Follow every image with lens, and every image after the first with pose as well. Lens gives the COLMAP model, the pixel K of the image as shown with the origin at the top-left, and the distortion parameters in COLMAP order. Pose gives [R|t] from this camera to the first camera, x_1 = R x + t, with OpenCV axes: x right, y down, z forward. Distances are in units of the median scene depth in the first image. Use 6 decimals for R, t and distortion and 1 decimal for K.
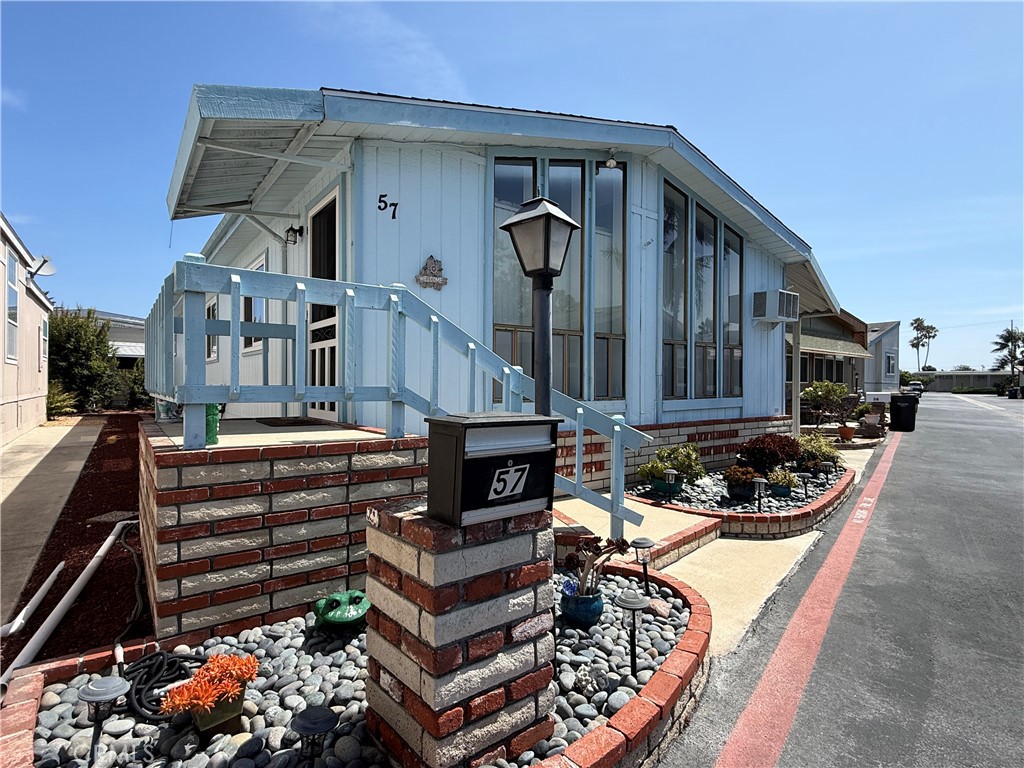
lens RADIAL K [[517.3, 0, 512.0], [0, 517.3, 384.0], [0, 0, 1]] dist [0.001841, 0.000316]
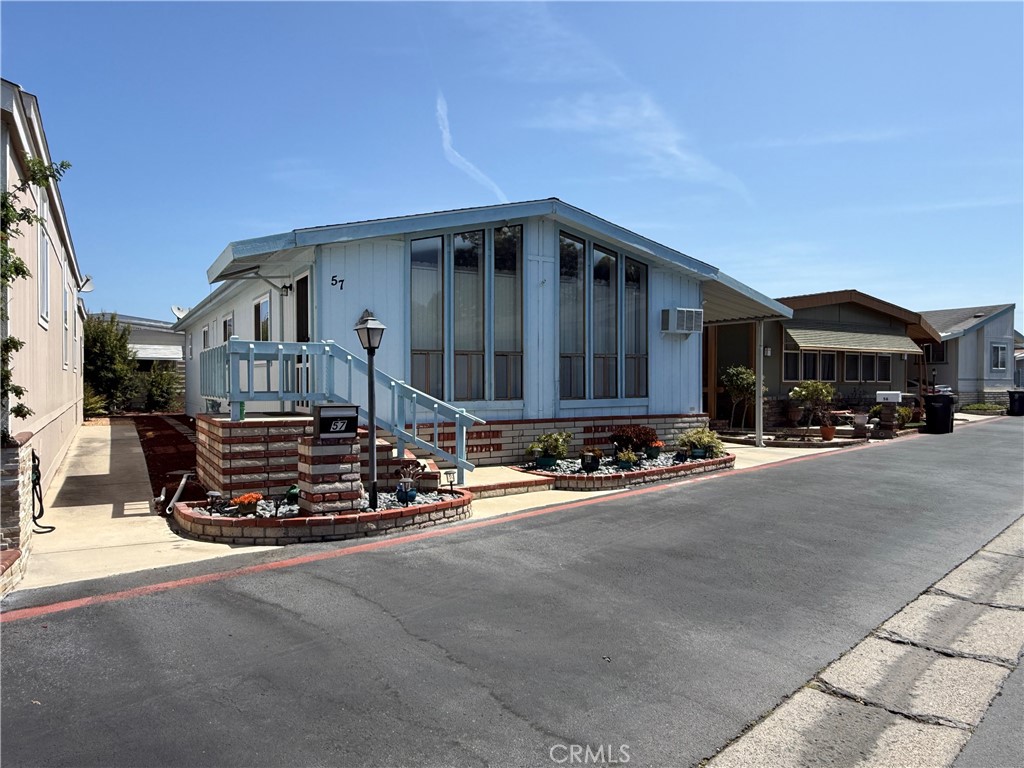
lens RADIAL K [[684.1, 0, 512.0], [0, 684.1, 384.0], [0, 0, 1]] dist [0.002616, -0.000062]
pose [[0.993141, -0.005600, -0.116792, 0.398835], [0.006149, 0.999972, 0.004344, -0.018733], [0.116765, -0.005032, 0.993147, -0.777763]]
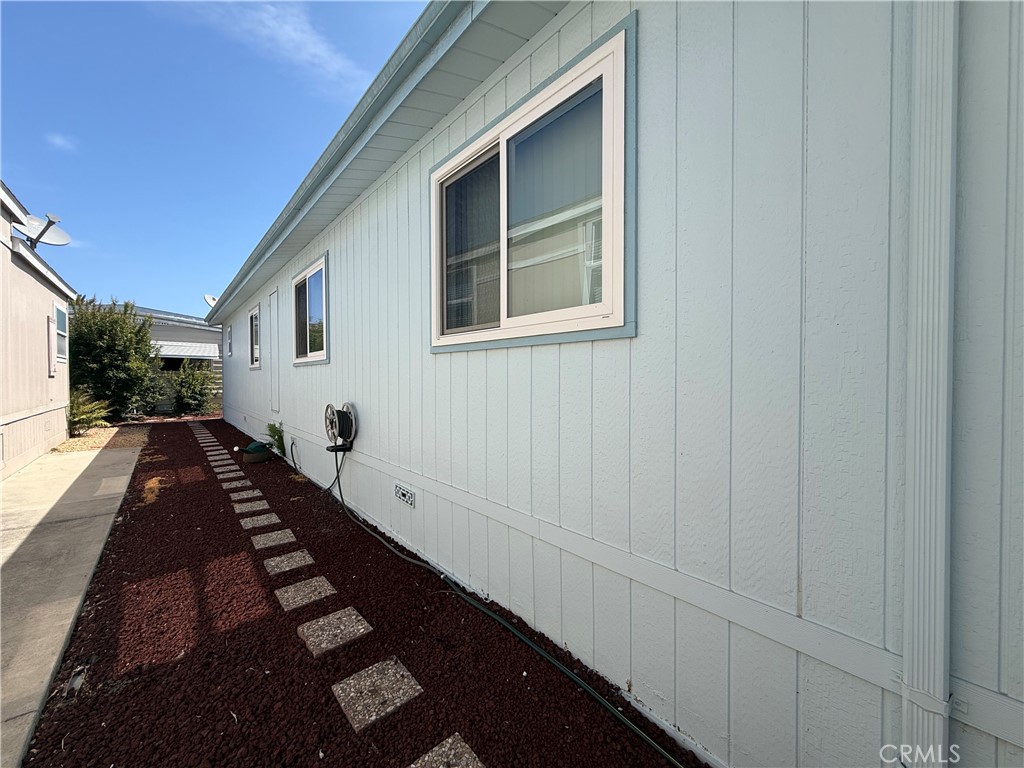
lens RADIAL K [[404.4, 0, 512.0], [0, 404.4, 384.0], [0, 0, 1]] dist [0.000773, -0.000078]
pose [[0.998076, -0.005853, 0.061726, -0.613343], [0.004975, 0.999885, 0.014361, -0.041027], [-0.061803, -0.014026, 0.997990, 0.811522]]
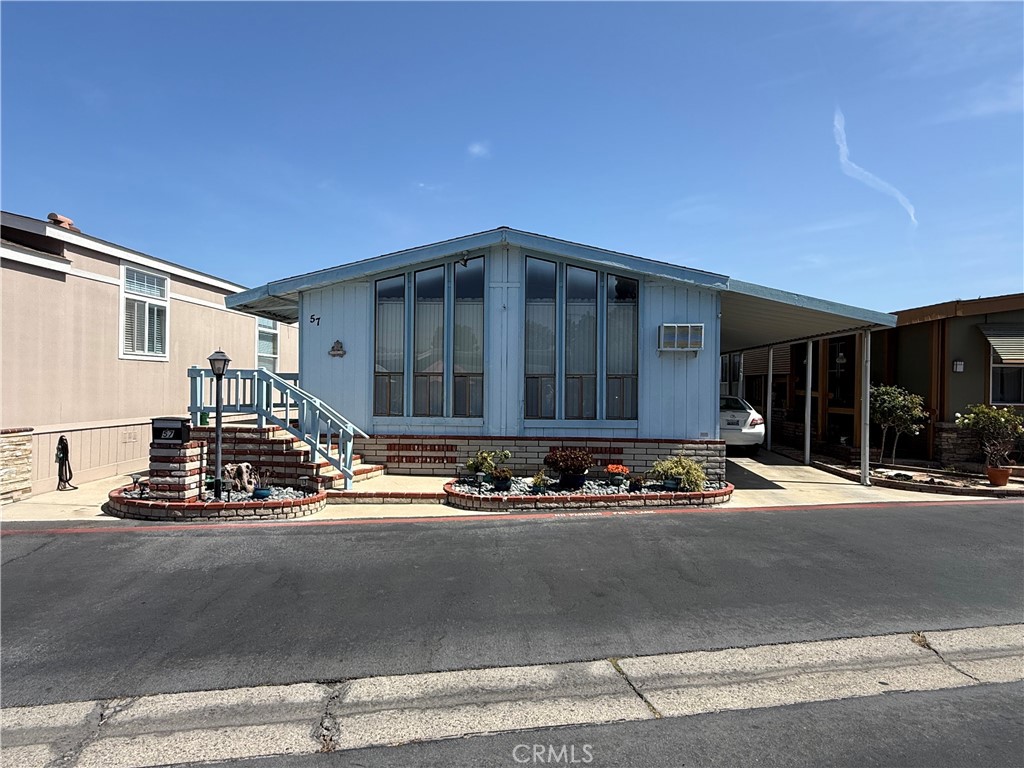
lens RADIAL K [[585.7, 0, 512.0], [0, 585.7, 384.0], [0, 0, 1]] dist [-0.002230, 0.000297]
pose [[0.761854, 0.001693, -0.647747, 1.345096], [-0.009147, 0.999925, -0.008145, -0.051498], [0.647684, 0.012130, 0.761812, -0.201724]]
